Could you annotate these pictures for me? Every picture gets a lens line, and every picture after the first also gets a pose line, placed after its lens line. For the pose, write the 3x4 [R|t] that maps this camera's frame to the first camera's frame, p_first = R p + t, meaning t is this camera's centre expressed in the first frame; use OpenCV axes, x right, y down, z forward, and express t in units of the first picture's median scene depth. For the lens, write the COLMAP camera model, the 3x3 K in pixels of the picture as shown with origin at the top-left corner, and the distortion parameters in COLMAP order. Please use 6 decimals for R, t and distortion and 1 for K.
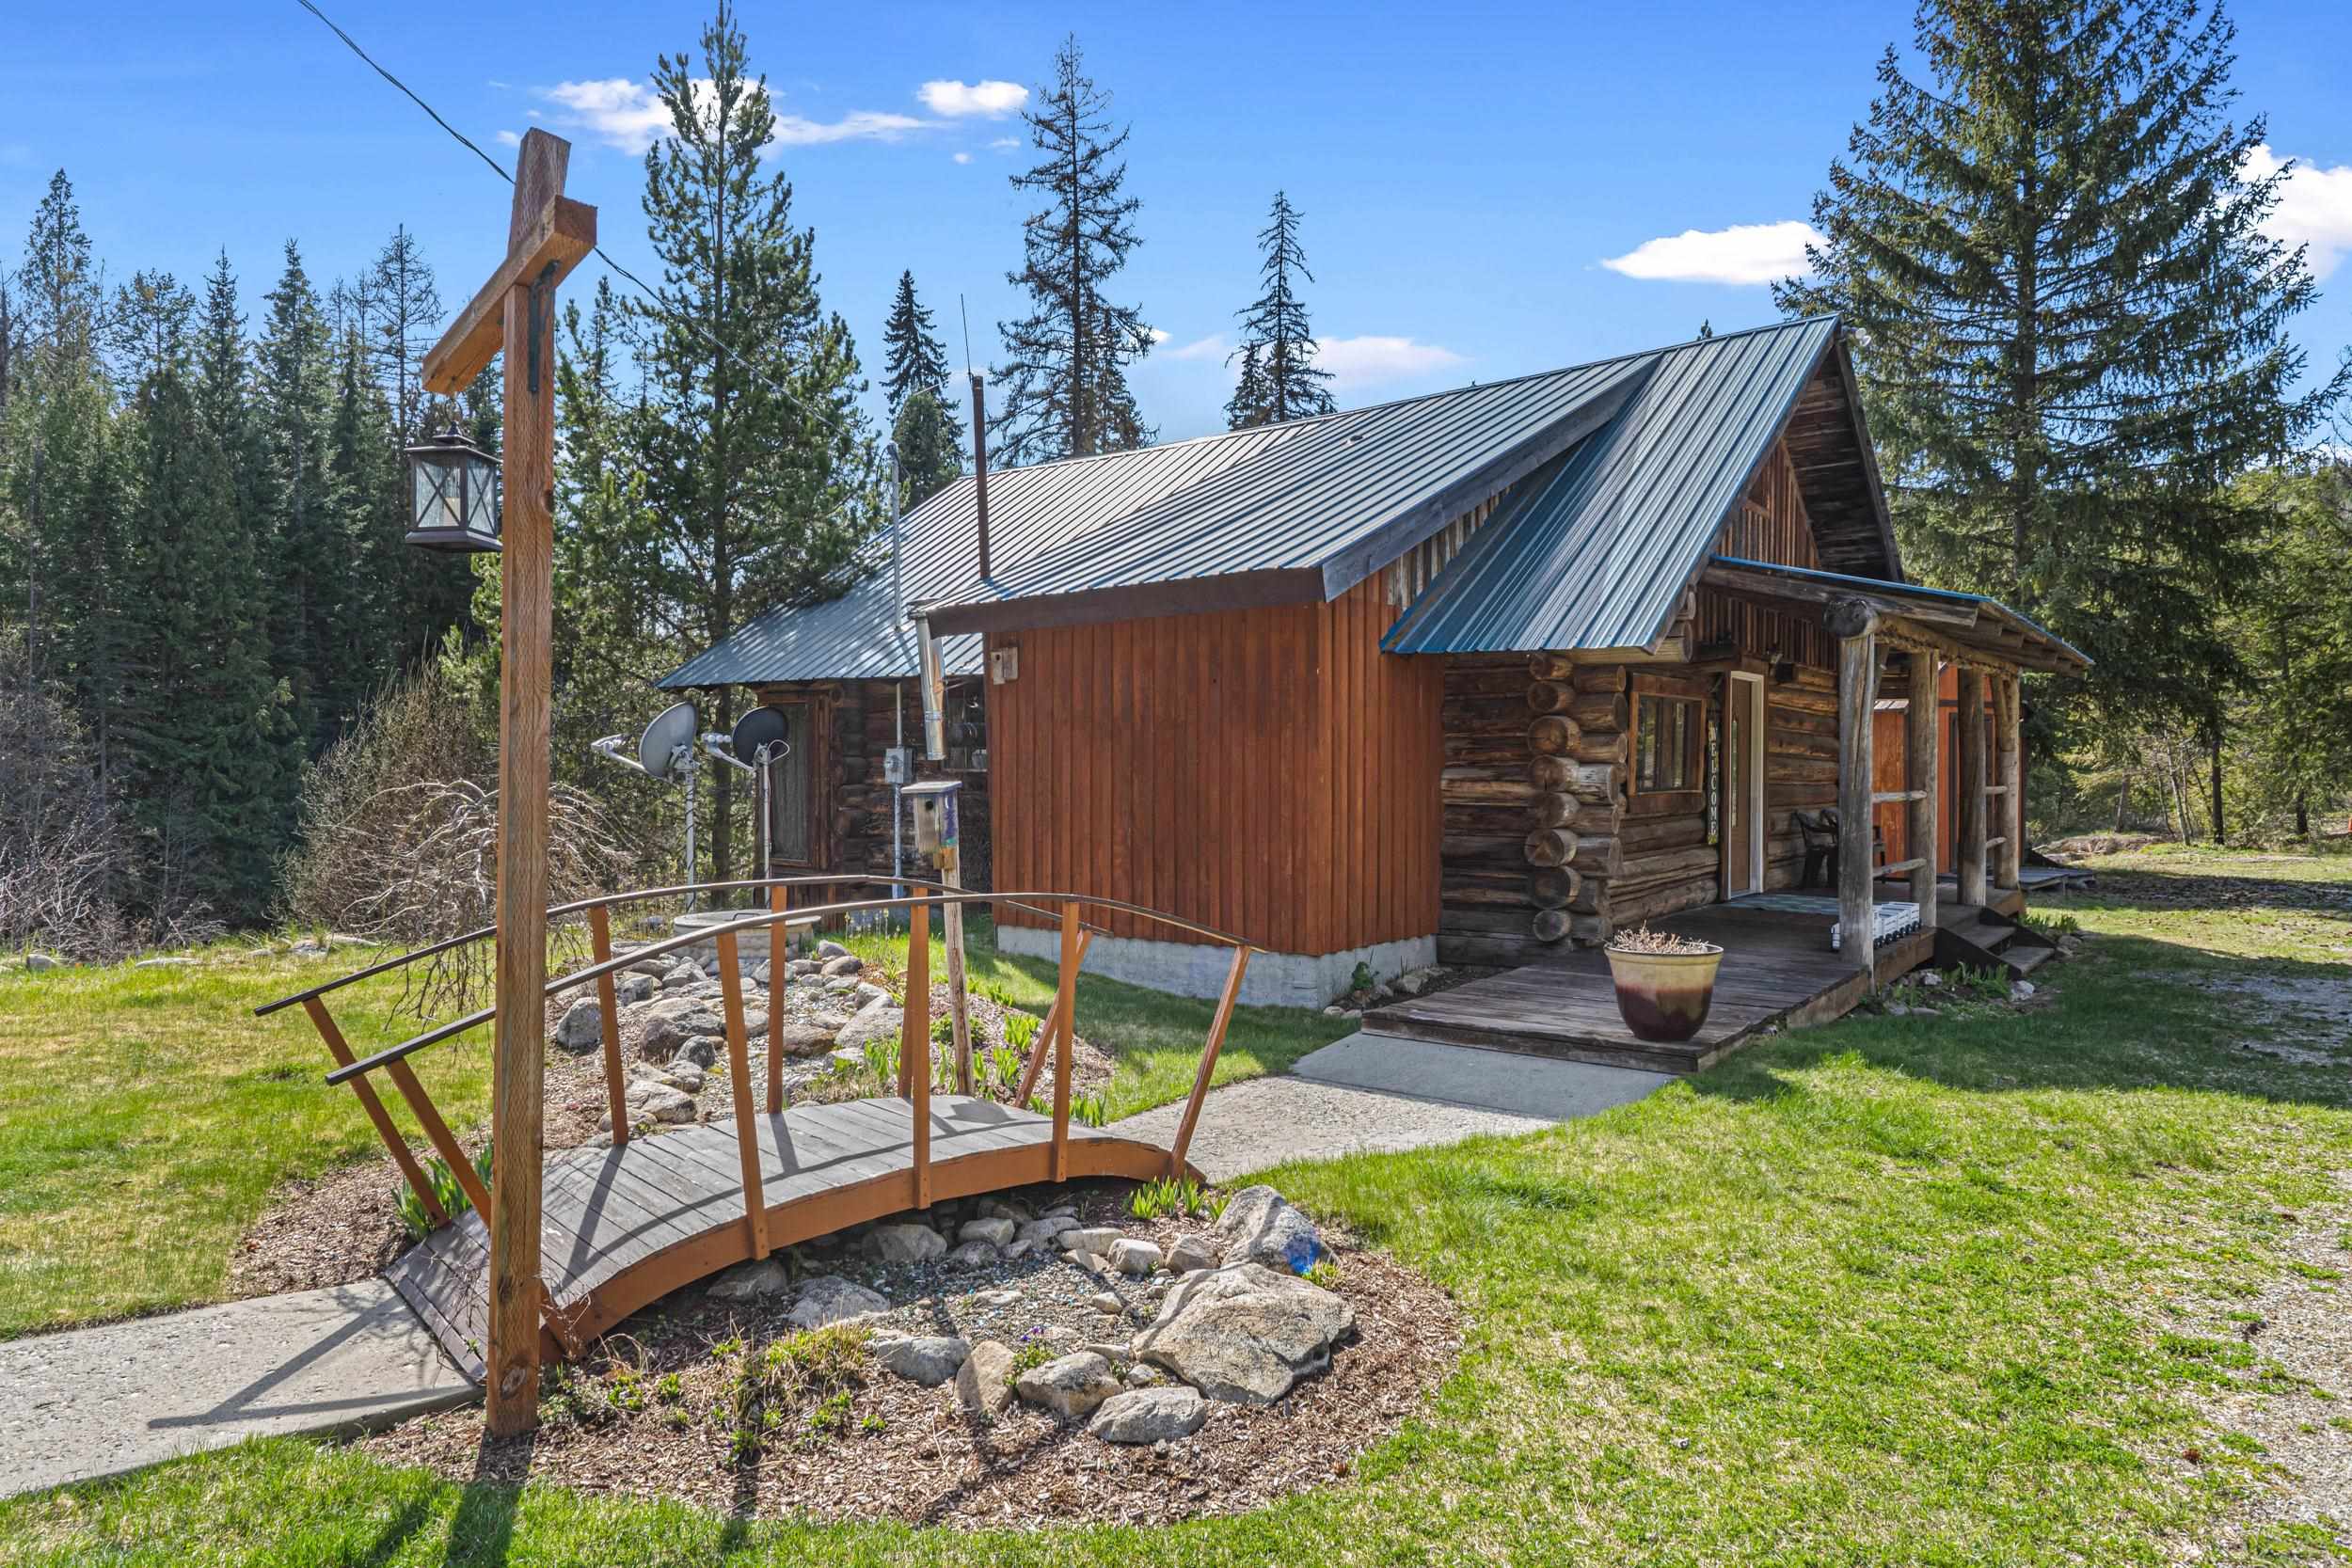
lens RADIAL K [[1395.9, 0, 1178.5], [0, 1395.9, 792.5], [0, 0, 1]] dist [0.003826, 0.000548]
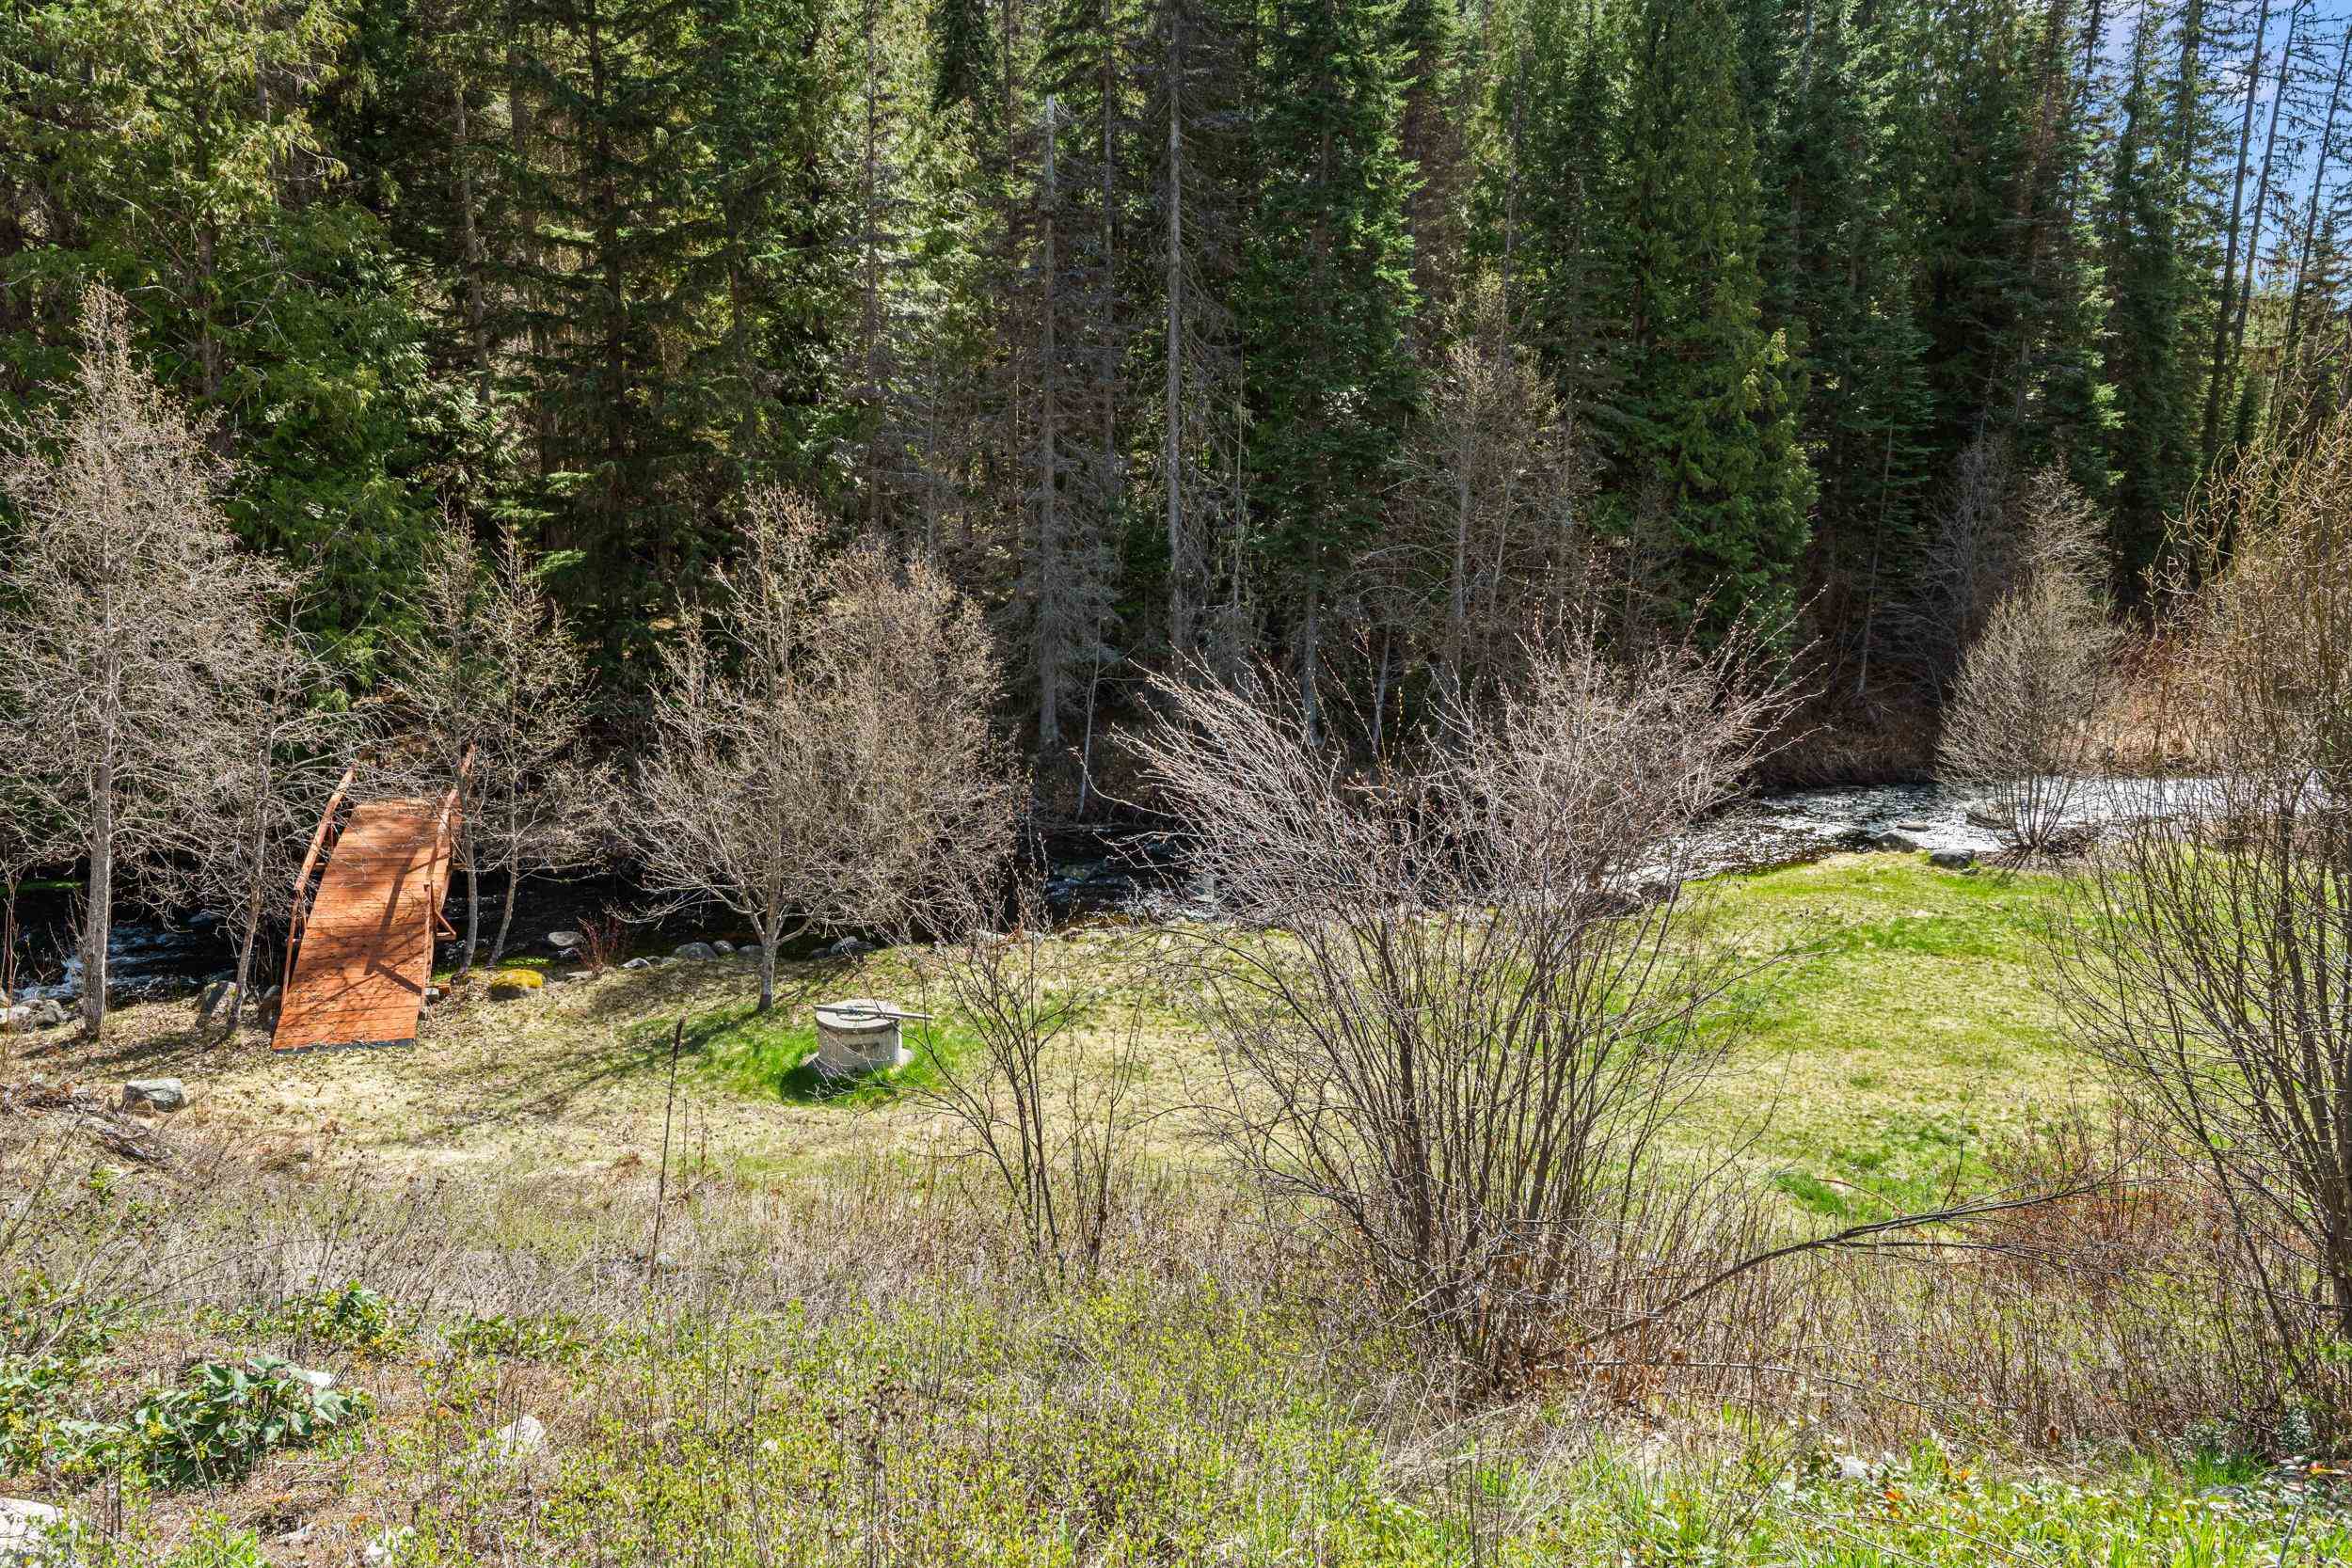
lens RADIAL K [[1824.1, 0, 1175.9], [0, 1824.1, 784.8], [0, 0, 1]] dist [0.001088, 0.000570]
pose [[0.667587, 0.152184, -0.728812, -0.122310], [-0.029343, 0.983504, 0.178488, -0.009918], [0.743953, -0.097771, 0.661041, 0.119863]]
